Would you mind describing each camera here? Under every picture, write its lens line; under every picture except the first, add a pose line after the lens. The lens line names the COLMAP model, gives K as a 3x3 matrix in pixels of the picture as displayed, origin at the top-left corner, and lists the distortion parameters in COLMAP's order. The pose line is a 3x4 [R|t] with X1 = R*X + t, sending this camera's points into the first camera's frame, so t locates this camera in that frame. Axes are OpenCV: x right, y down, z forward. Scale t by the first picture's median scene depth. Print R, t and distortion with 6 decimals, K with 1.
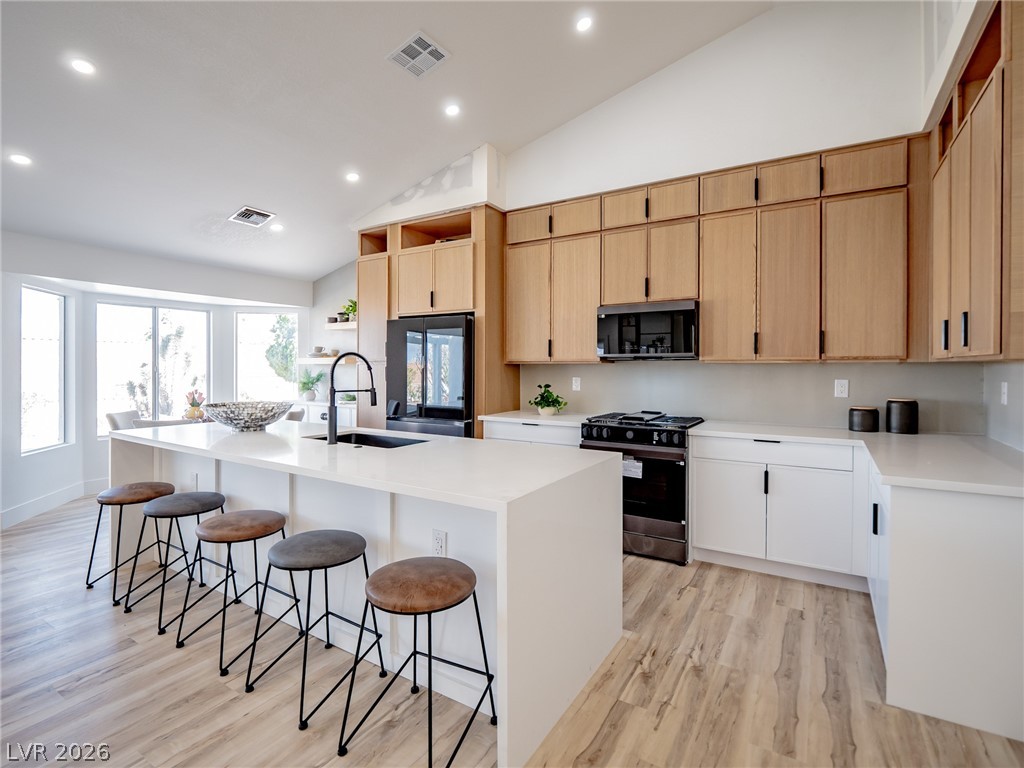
lens RADIAL K [[495.3, 0, 505.0], [0, 495.3, 380.9], [0, 0, 1]] dist [-0.006621, -0.006239]
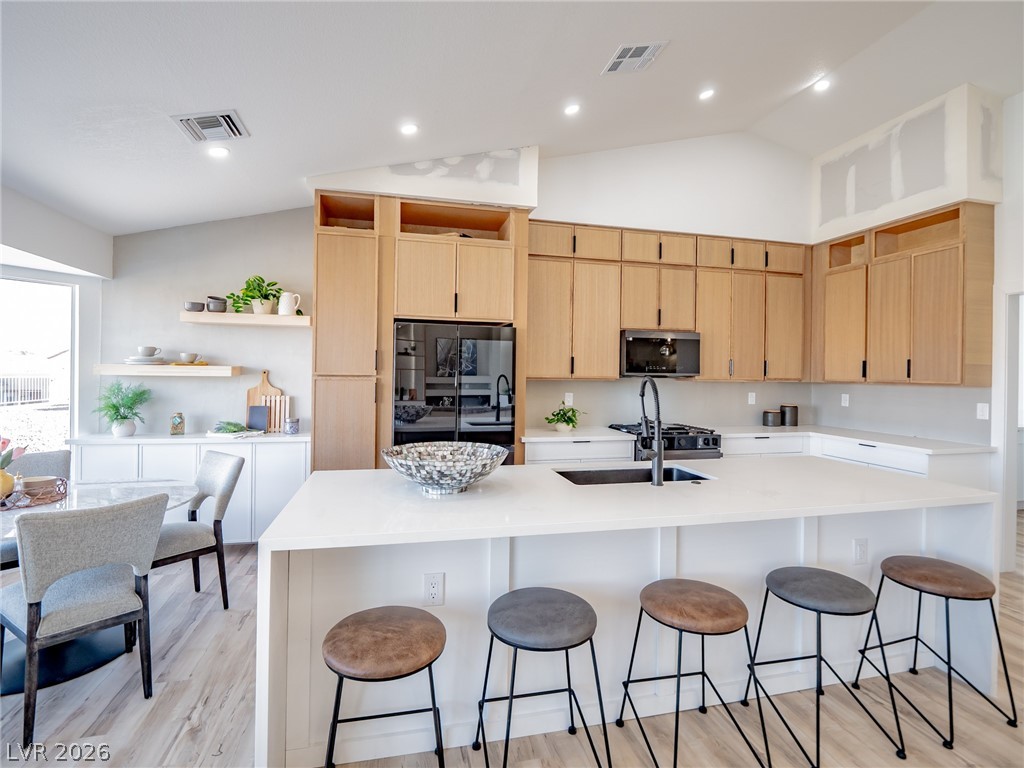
lens RADIAL K [[495.3, 0, 515.5], [0, 495.3, 376.6], [0, 0, 1]] dist [-0.006621, -0.006239]
pose [[0.703357, 0.001821, 0.710834, -0.762575], [0.007888, 0.999915, -0.010365, -0.035061], [-0.710793, 0.012897, 0.703283, 0.391288]]
